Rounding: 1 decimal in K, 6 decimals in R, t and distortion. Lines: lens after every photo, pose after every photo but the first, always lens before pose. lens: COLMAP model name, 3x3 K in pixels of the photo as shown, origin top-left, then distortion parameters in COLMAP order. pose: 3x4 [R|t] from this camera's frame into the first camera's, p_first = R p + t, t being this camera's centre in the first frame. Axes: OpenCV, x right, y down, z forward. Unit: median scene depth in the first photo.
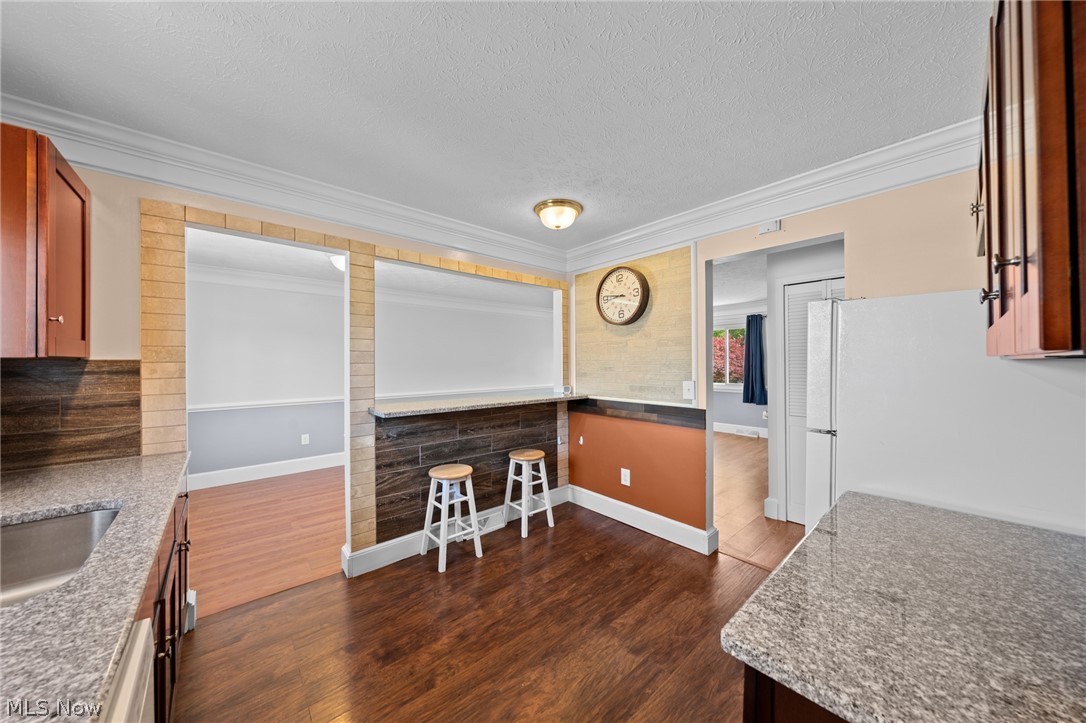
lens RADIAL K [[365.7, 0, 547.3], [0, 365.7, 362.4], [0, 0, 1]] dist [-0.005887, 0.000241]
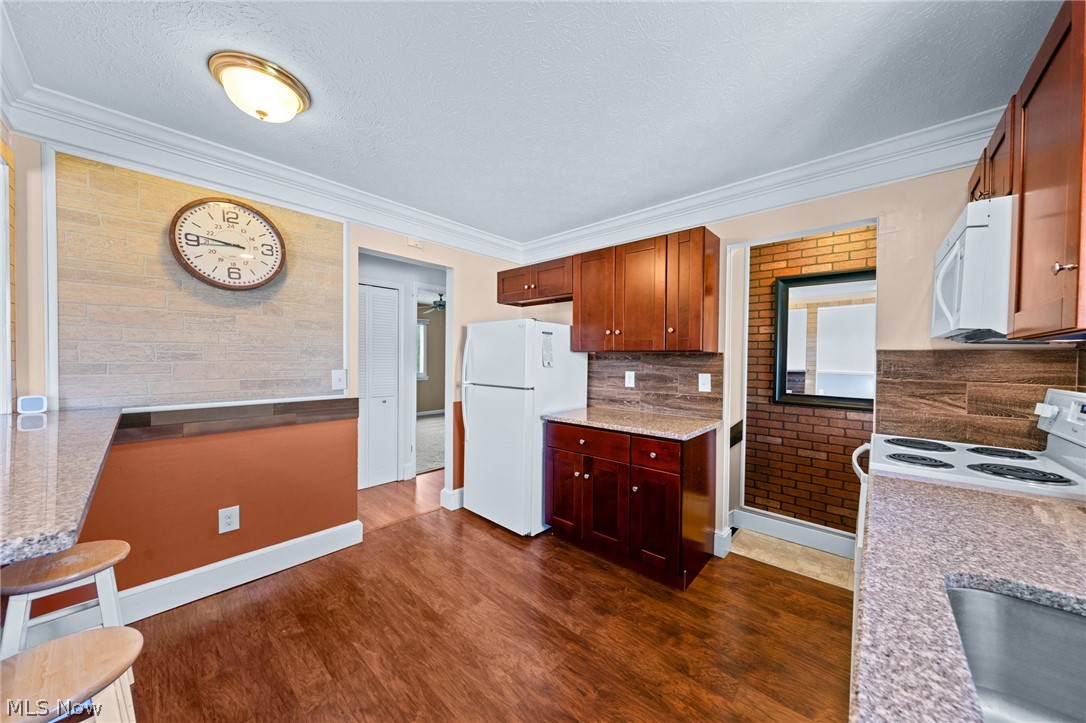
lens RADIAL K [[365.7, 0, 547.0], [0, 365.7, 363.5], [0, 0, 1]] dist [-0.005887, 0.000241]
pose [[-0.108462, -0.013270, 0.994012, -0.636579], [-0.011139, 0.999864, 0.012133, 0.019876], [-0.994038, -0.009756, -0.108595, 0.633142]]
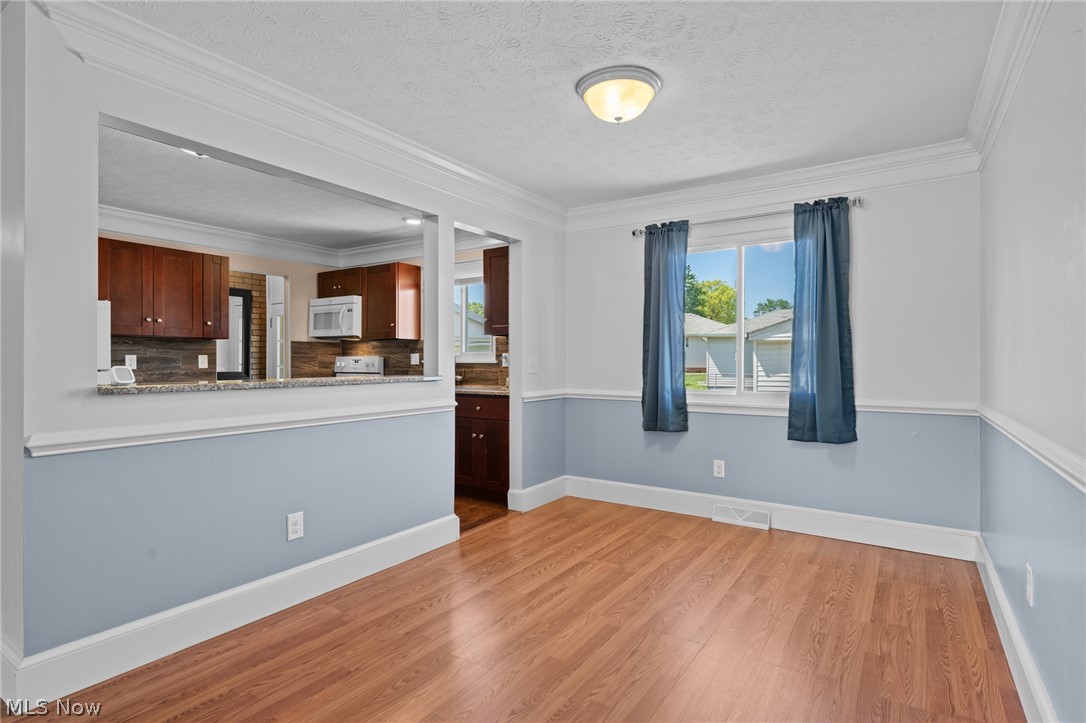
lens RADIAL K [[543.0, 0, 552.0], [0, 543.0, 362.4], [0, 0, 1]] dist [-0.008932, 0.001396]
pose [[-0.964354, 0.005894, -0.264549, -0.413602], [0.005483, 0.999982, 0.002291, 0.085942], [0.264558, 0.000759, -0.964369, 2.435938]]
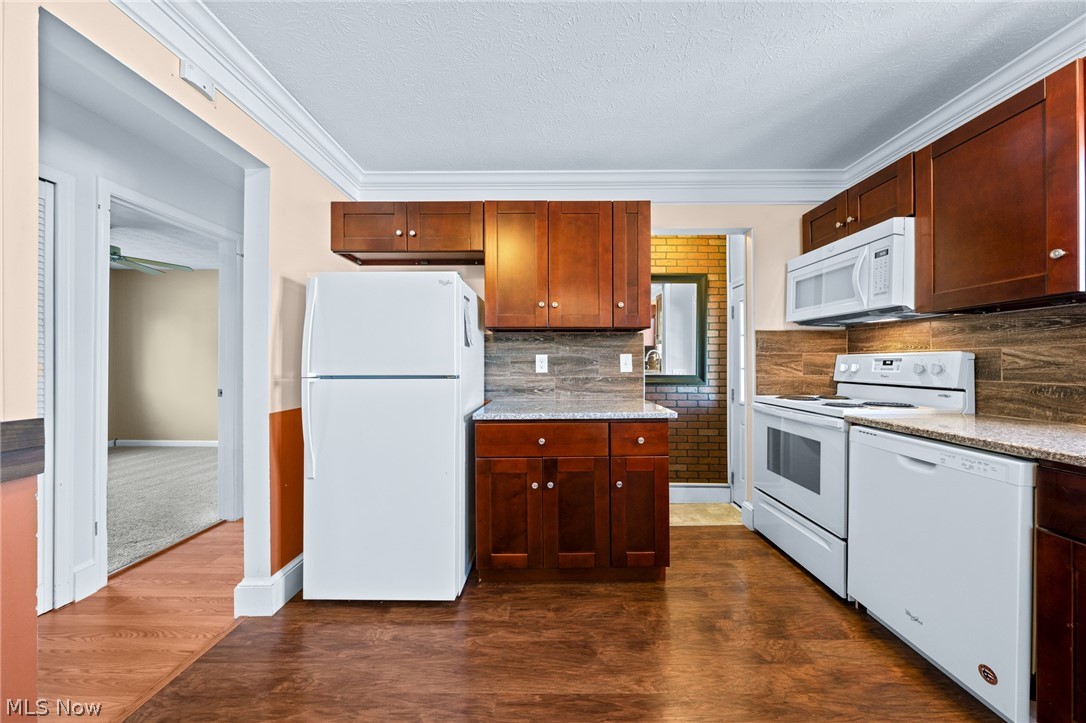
lens RADIAL K [[365.7, 0, 546.9], [0, 365.7, 361.1], [0, 0, 1]] dist [-0.005887, 0.000241]
pose [[-0.743233, 0.007542, 0.668990, -0.185578], [0.004240, 0.999969, -0.006562, 0.081010], [-0.669019, -0.002041, -0.743243, 0.980798]]
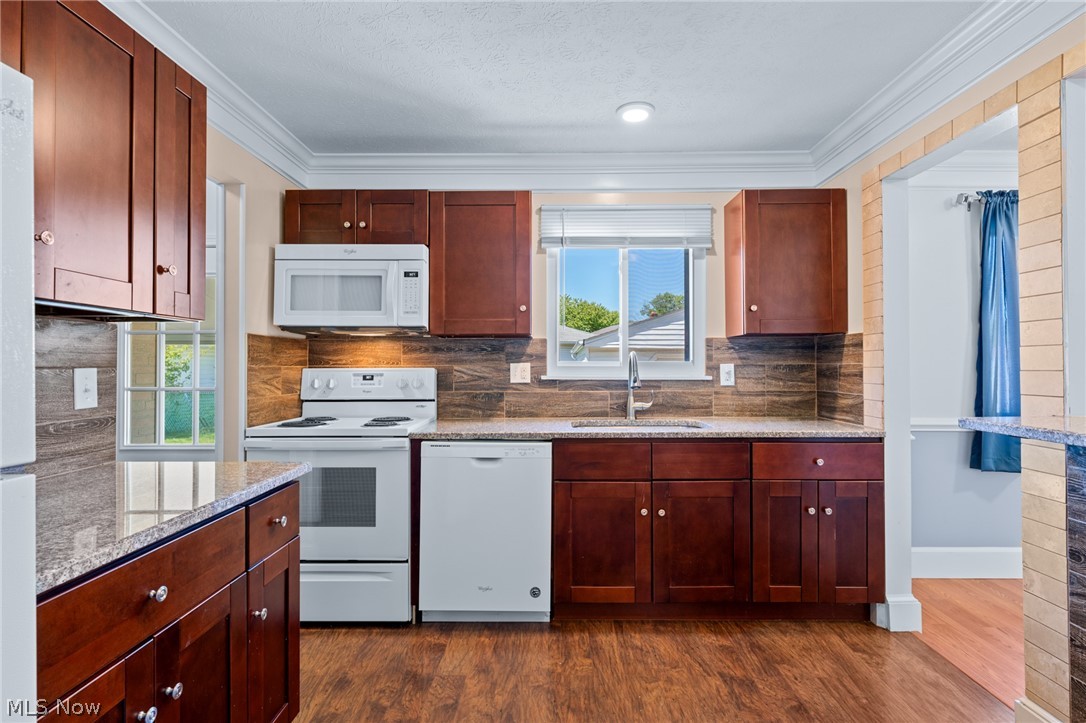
lens RADIAL K [[543.0, 0, 545.8], [0, 543.0, 361.1], [0, 0, 1]] dist [-0.008932, 0.001396]
pose [[-0.675210, -0.000197, -0.737626, 0.435595], [0.006445, 0.999960, -0.006167, 0.054571], [0.737598, -0.008918, -0.675182, 0.962030]]
